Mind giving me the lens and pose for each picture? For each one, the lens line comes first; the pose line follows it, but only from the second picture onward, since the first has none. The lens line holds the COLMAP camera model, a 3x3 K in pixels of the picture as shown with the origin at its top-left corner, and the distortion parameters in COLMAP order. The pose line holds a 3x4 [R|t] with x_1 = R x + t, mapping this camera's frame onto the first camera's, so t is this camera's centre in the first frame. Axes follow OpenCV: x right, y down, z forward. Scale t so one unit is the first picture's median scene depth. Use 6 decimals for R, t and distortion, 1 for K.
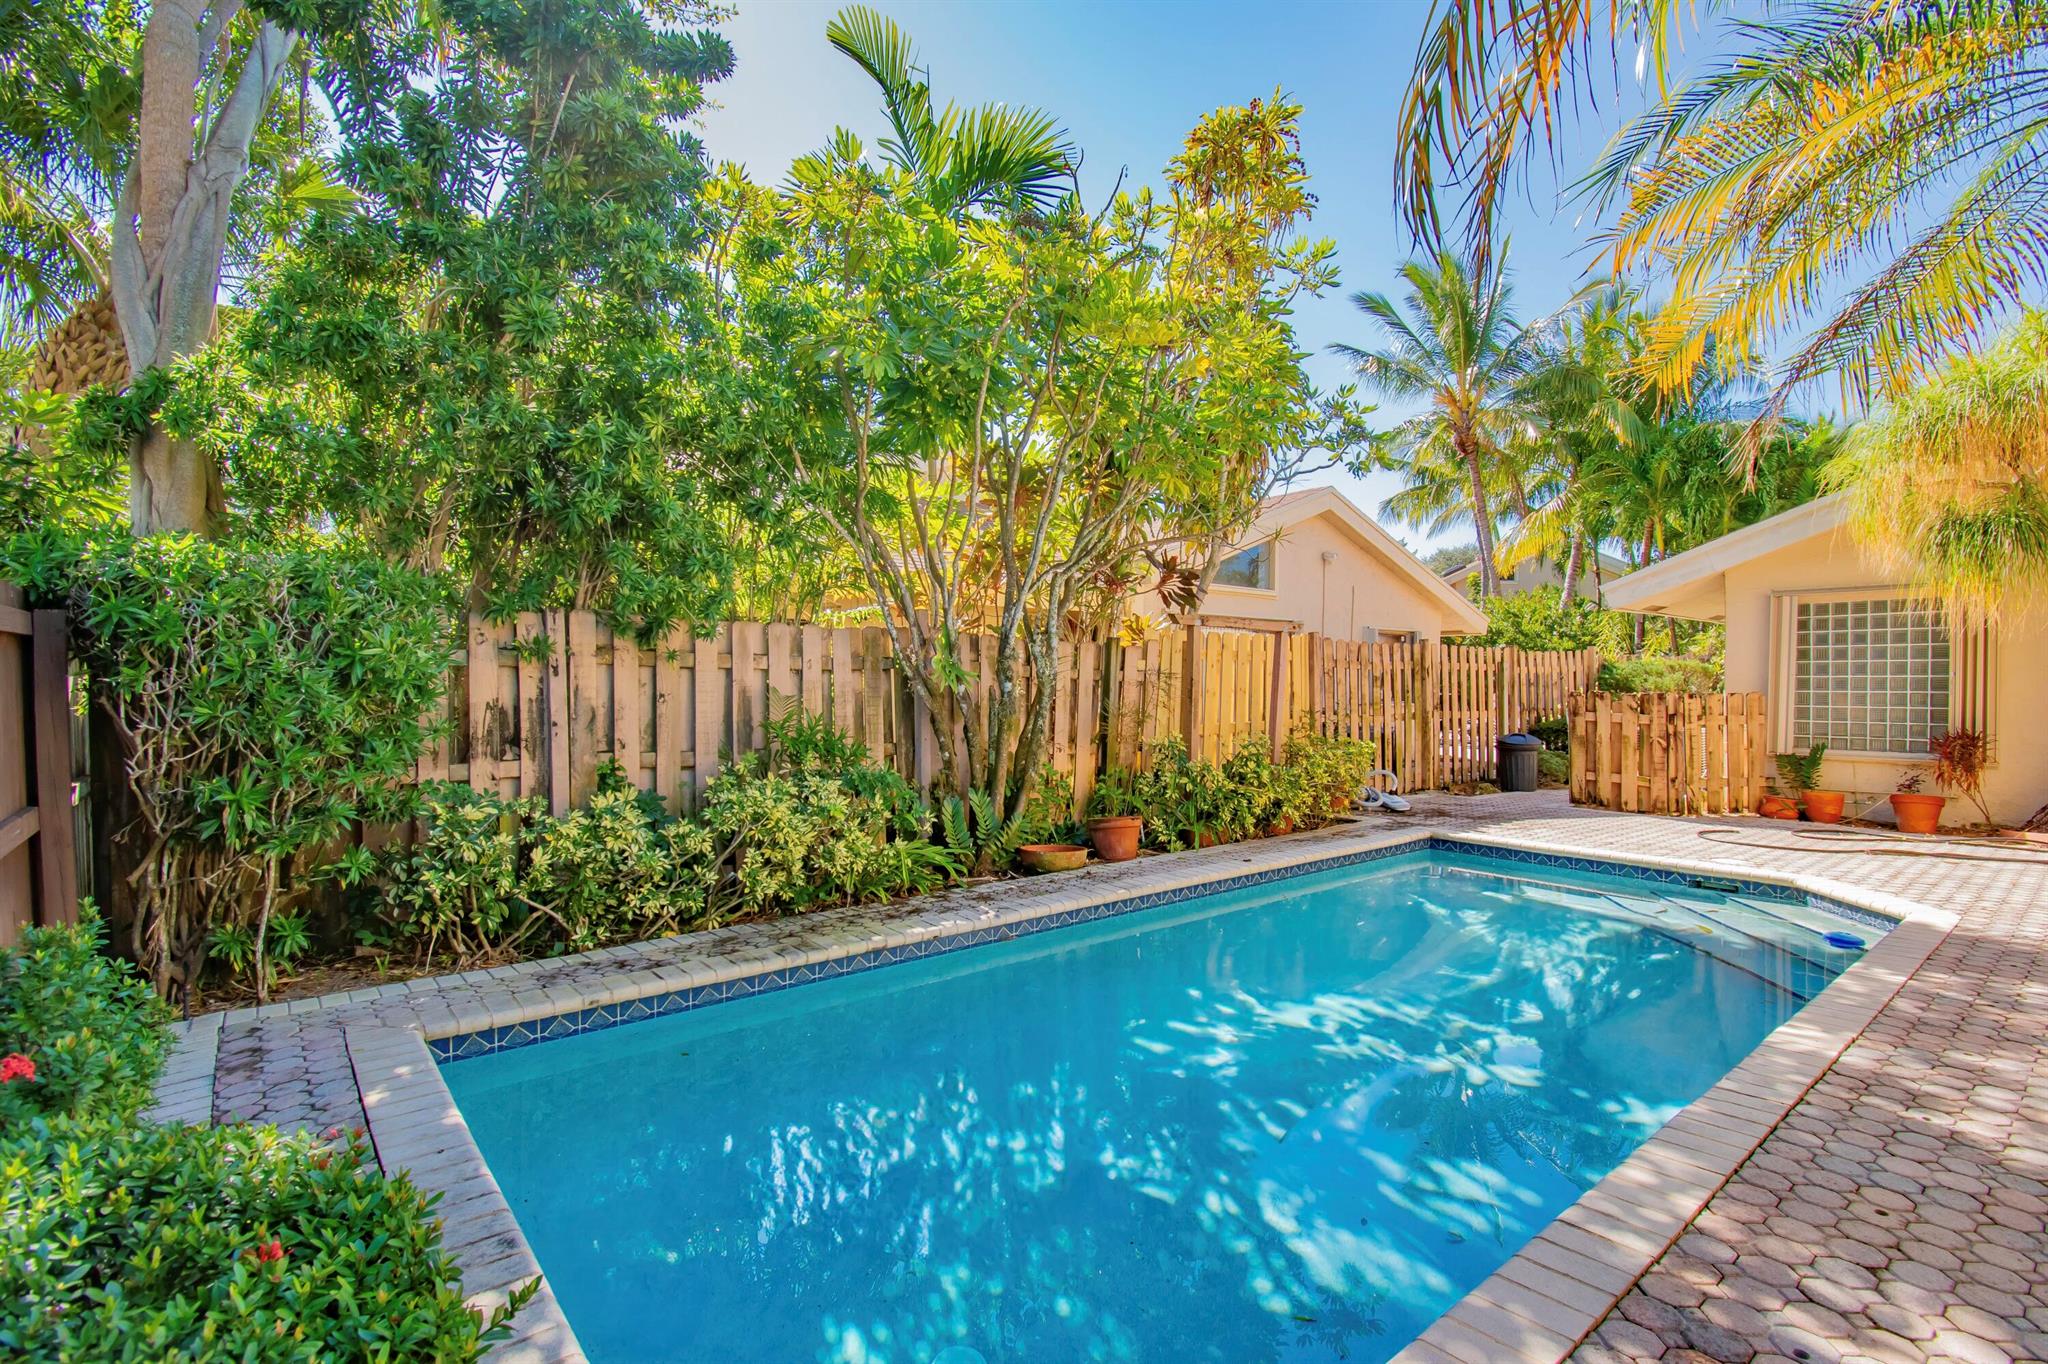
lens RADIAL K [[908.6, 0, 1017.4], [0, 908.6, 688.7], [0, 0, 1]] dist [0.002523, -0.017229]
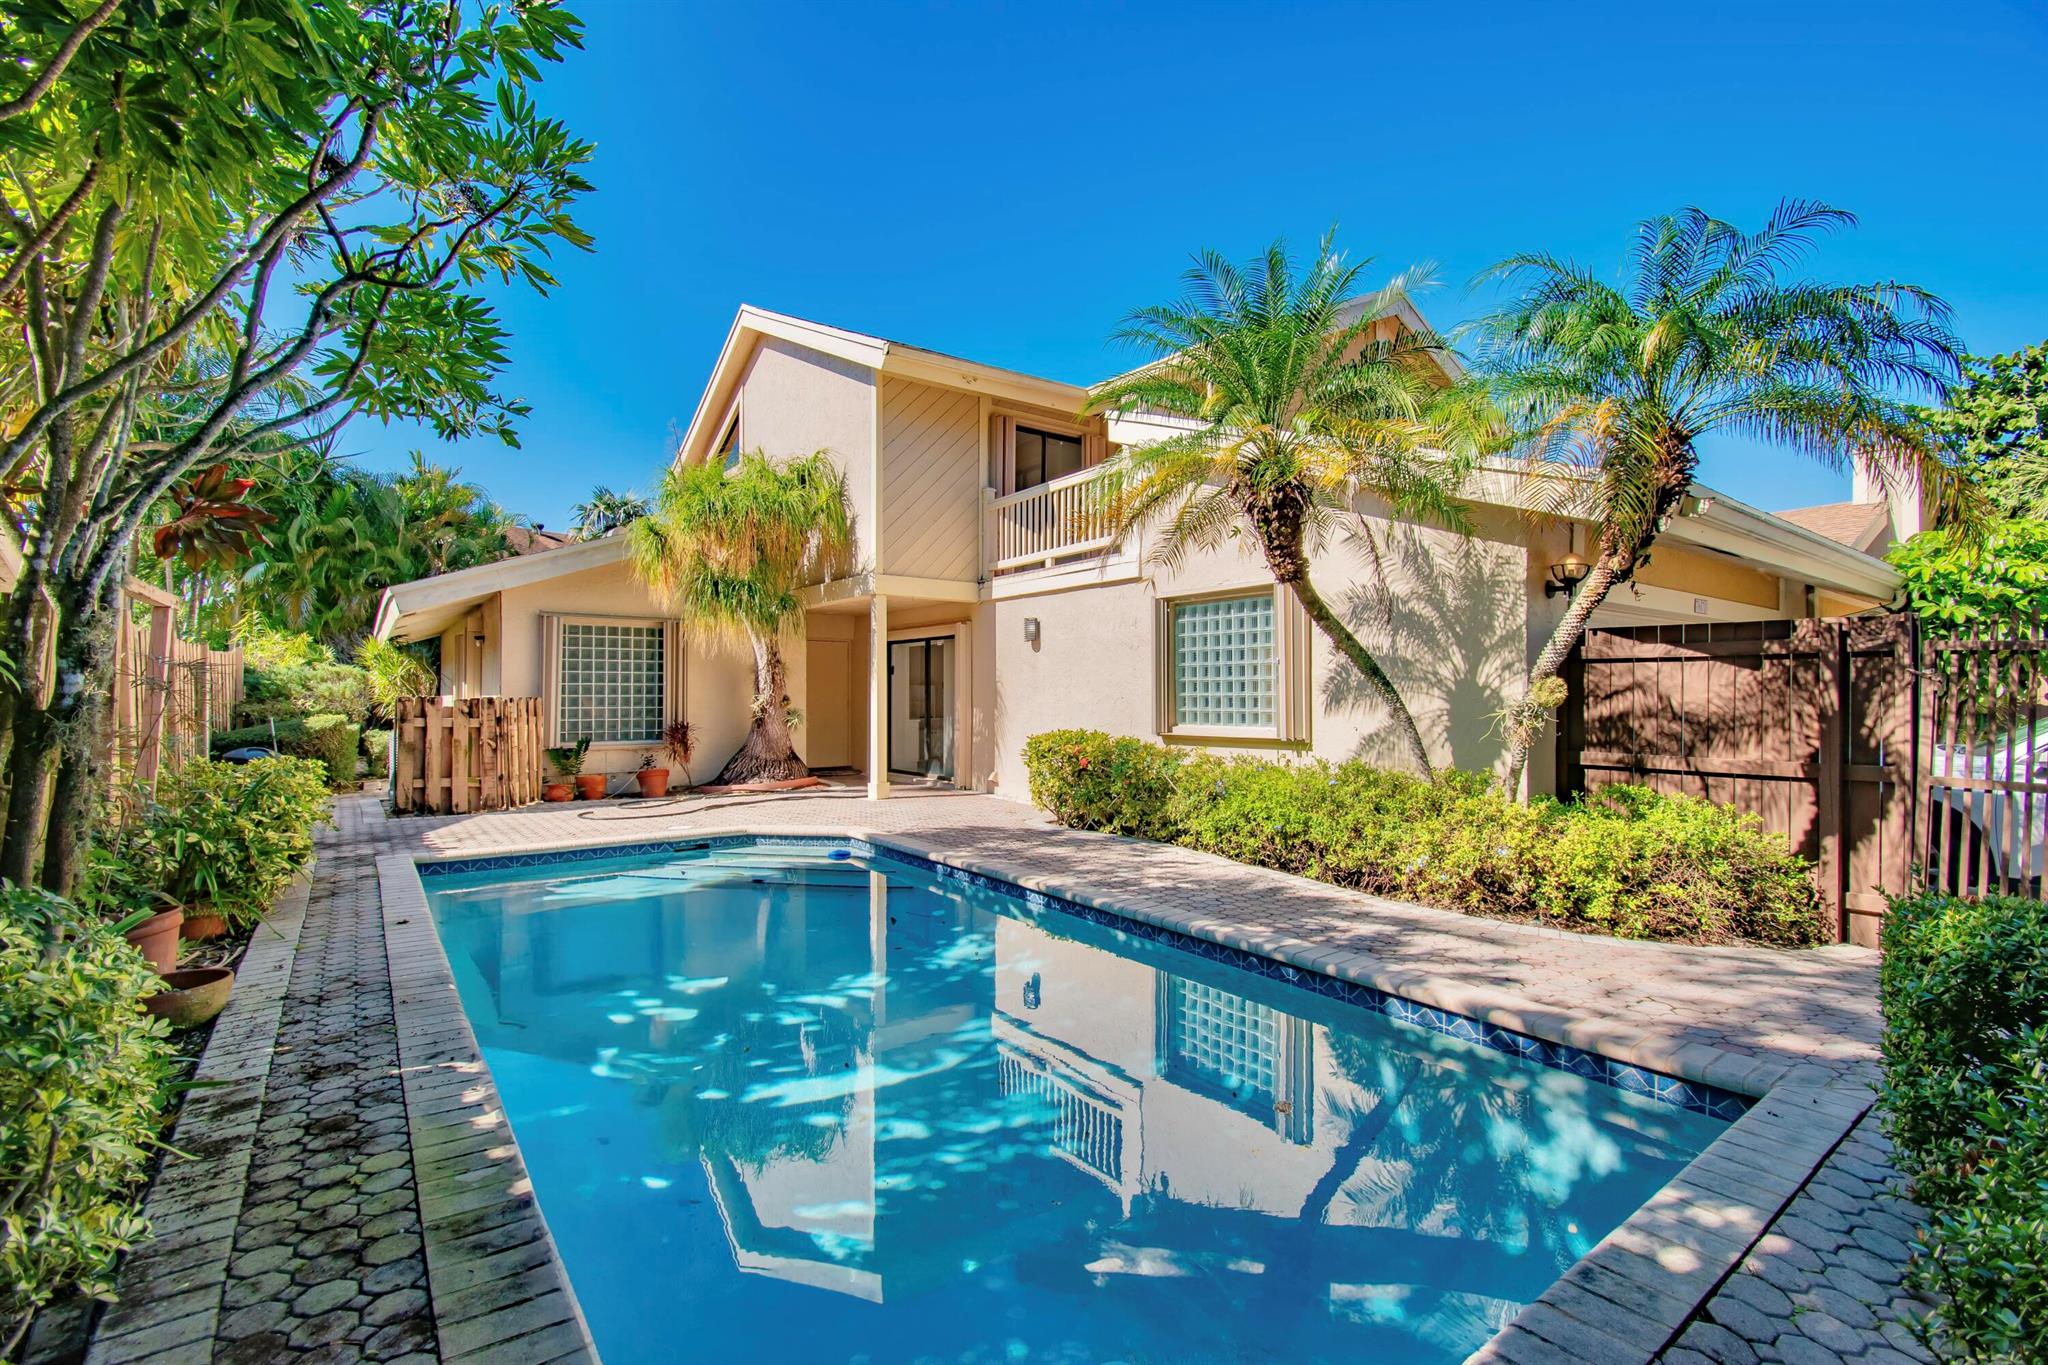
lens RADIAL K [[908.6, 0, 1004.4], [0, 908.6, 686.9], [0, 0, 1]] dist [0.002523, -0.017229]
pose [[0.057090, 0.008667, 0.998331, -0.336643], [0.005400, 0.999945, -0.008990, 0.005146], [-0.998354, 0.005904, 0.057040, 0.342646]]
